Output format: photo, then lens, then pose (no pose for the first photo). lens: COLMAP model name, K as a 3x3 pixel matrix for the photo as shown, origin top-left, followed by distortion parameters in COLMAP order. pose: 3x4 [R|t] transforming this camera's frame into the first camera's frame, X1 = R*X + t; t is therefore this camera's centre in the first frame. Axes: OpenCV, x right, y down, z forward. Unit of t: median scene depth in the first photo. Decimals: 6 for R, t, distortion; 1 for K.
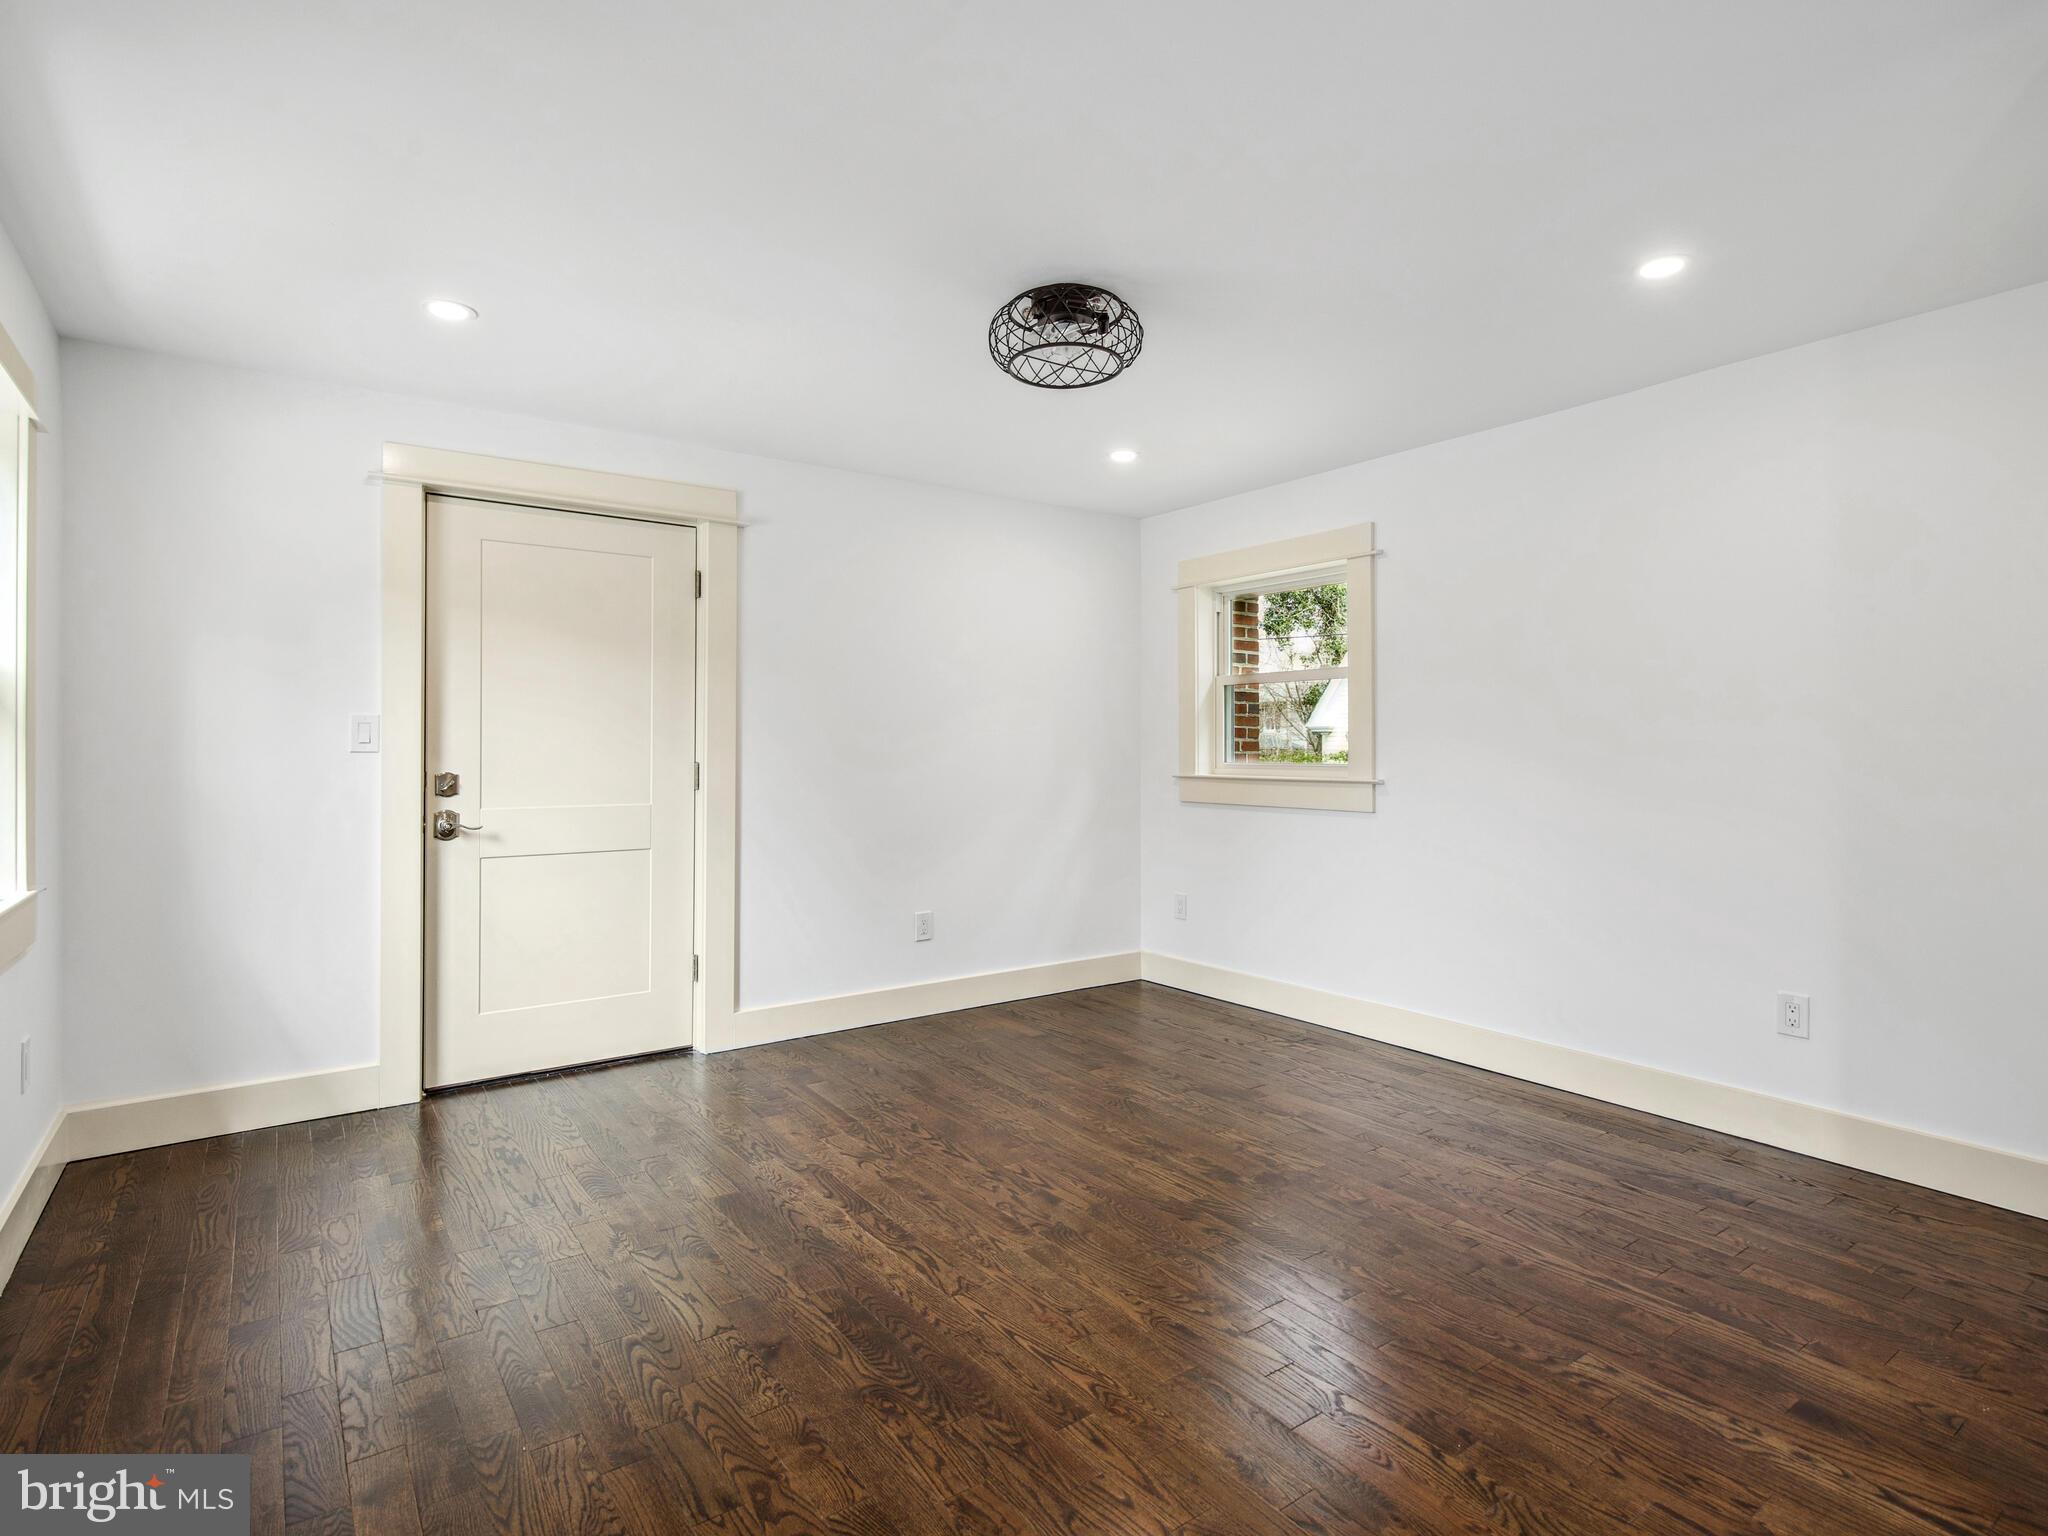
lens RADIAL K [[1056.9, 0, 1016.6], [0, 1056.9, 746.2], [0, 0, 1]] dist [0.006588, -0.002699]
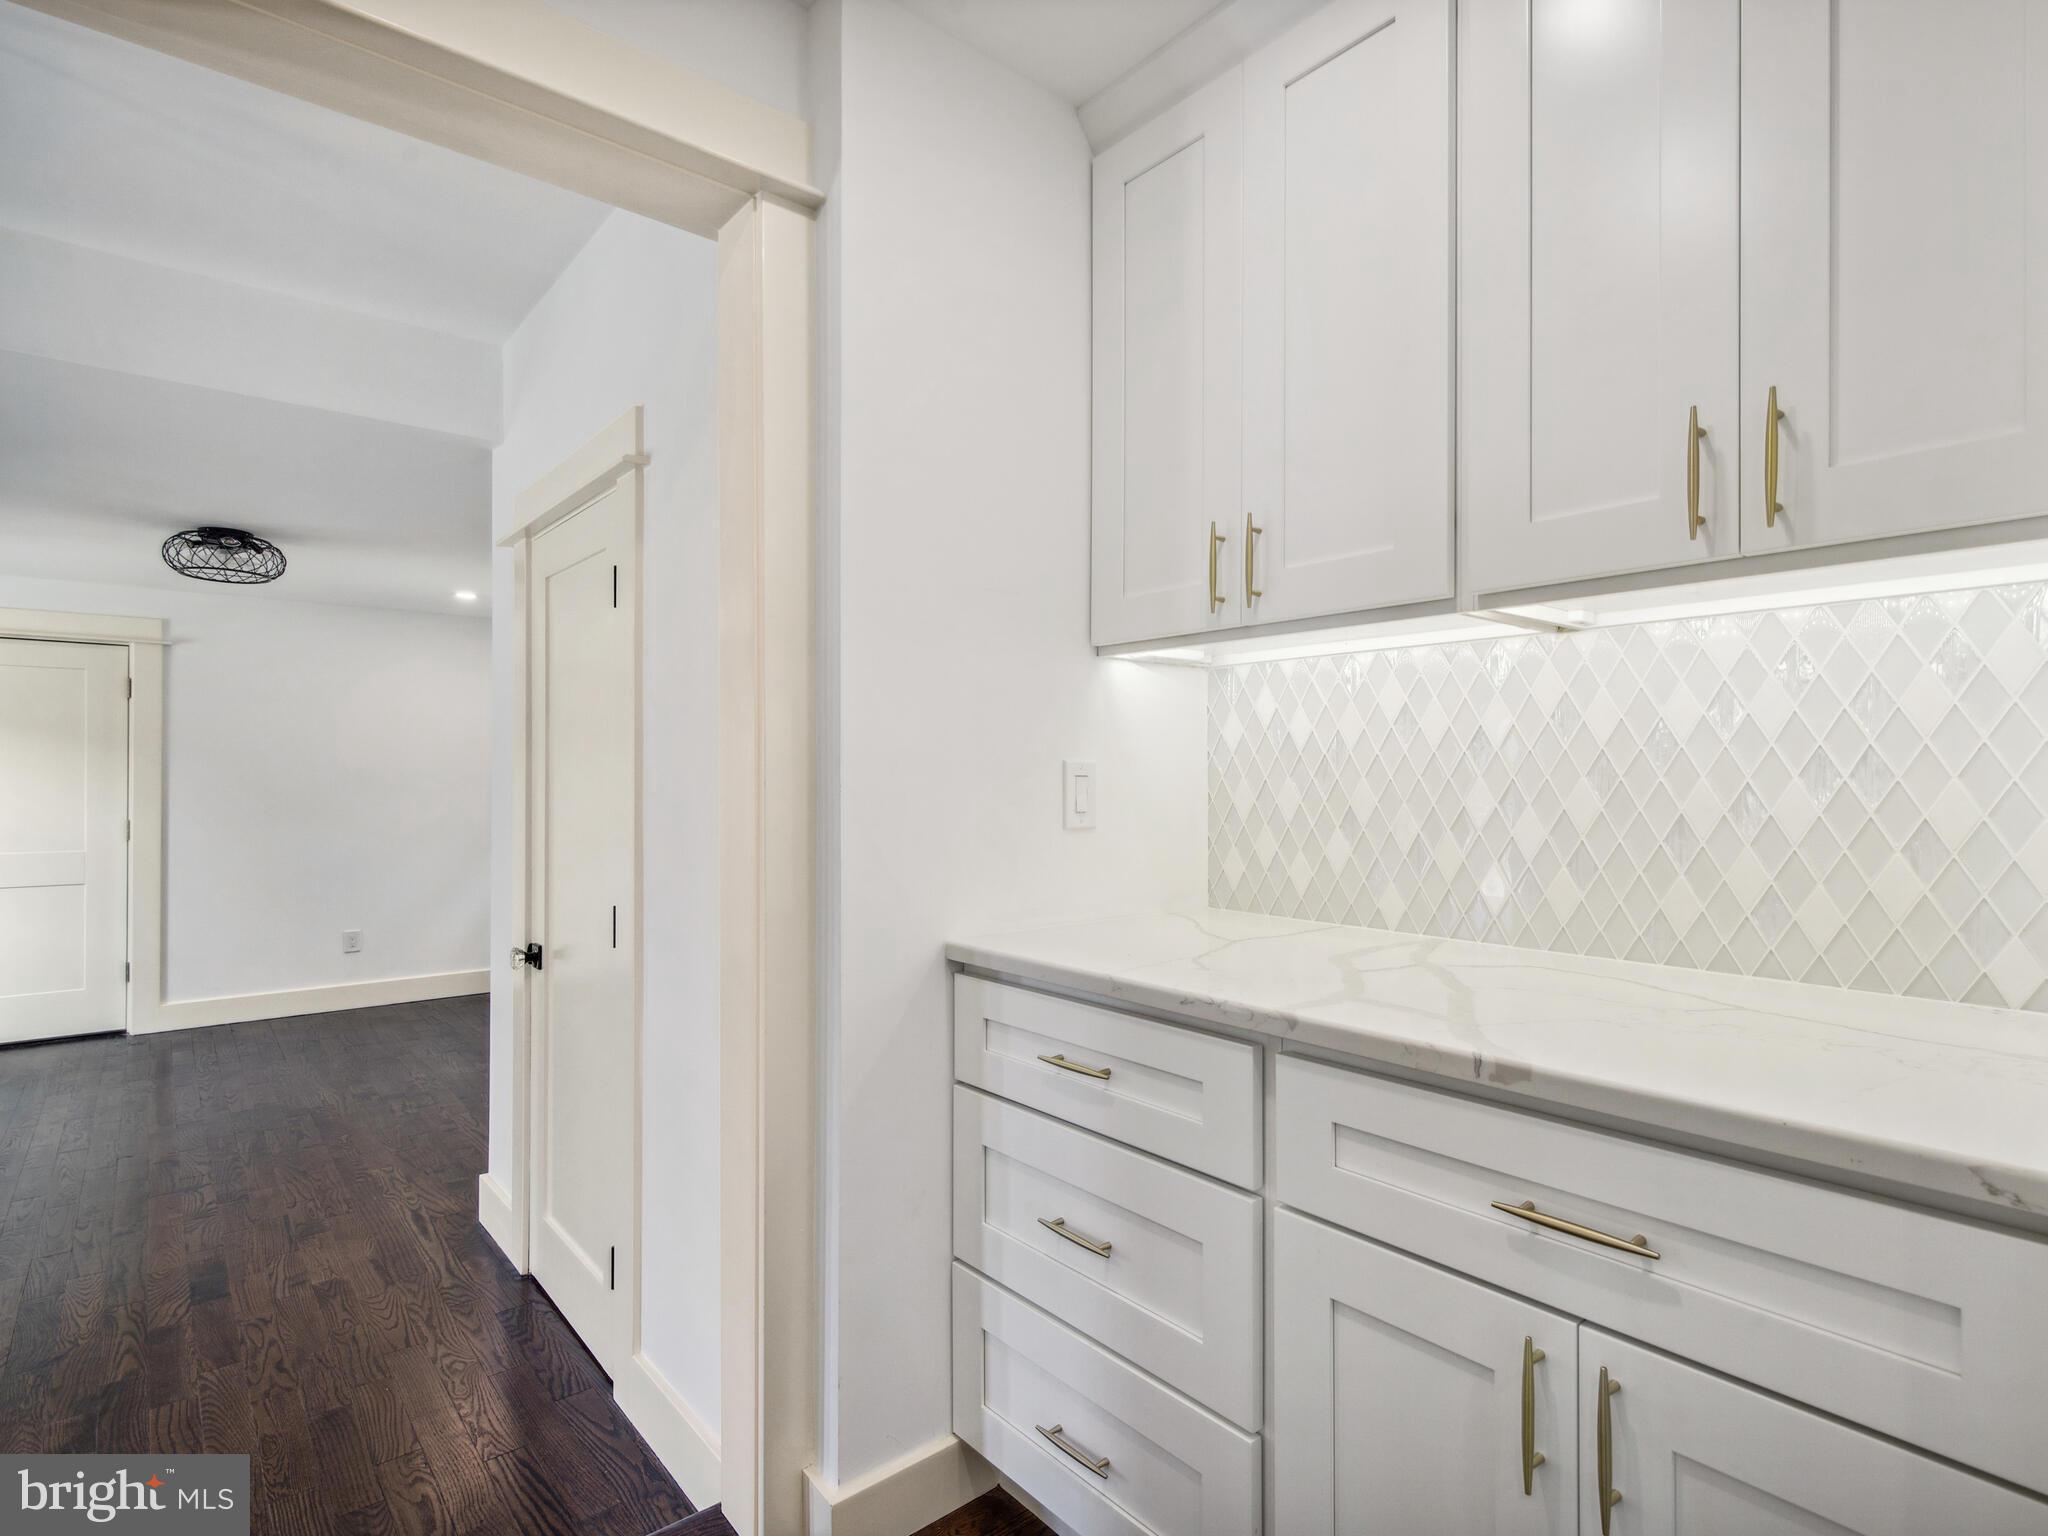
lens RADIAL K [[1056.9, 0, 1027.7], [0, 1056.9, 776.6], [0, 0, 1]] dist [0.006588, -0.002699]
pose [[0.998233, -0.000659, 0.059412, 0.763731], [0.000869, 0.999993, -0.003508, -0.034246], [-0.059410, 0.003553, 0.998227, -0.422932]]
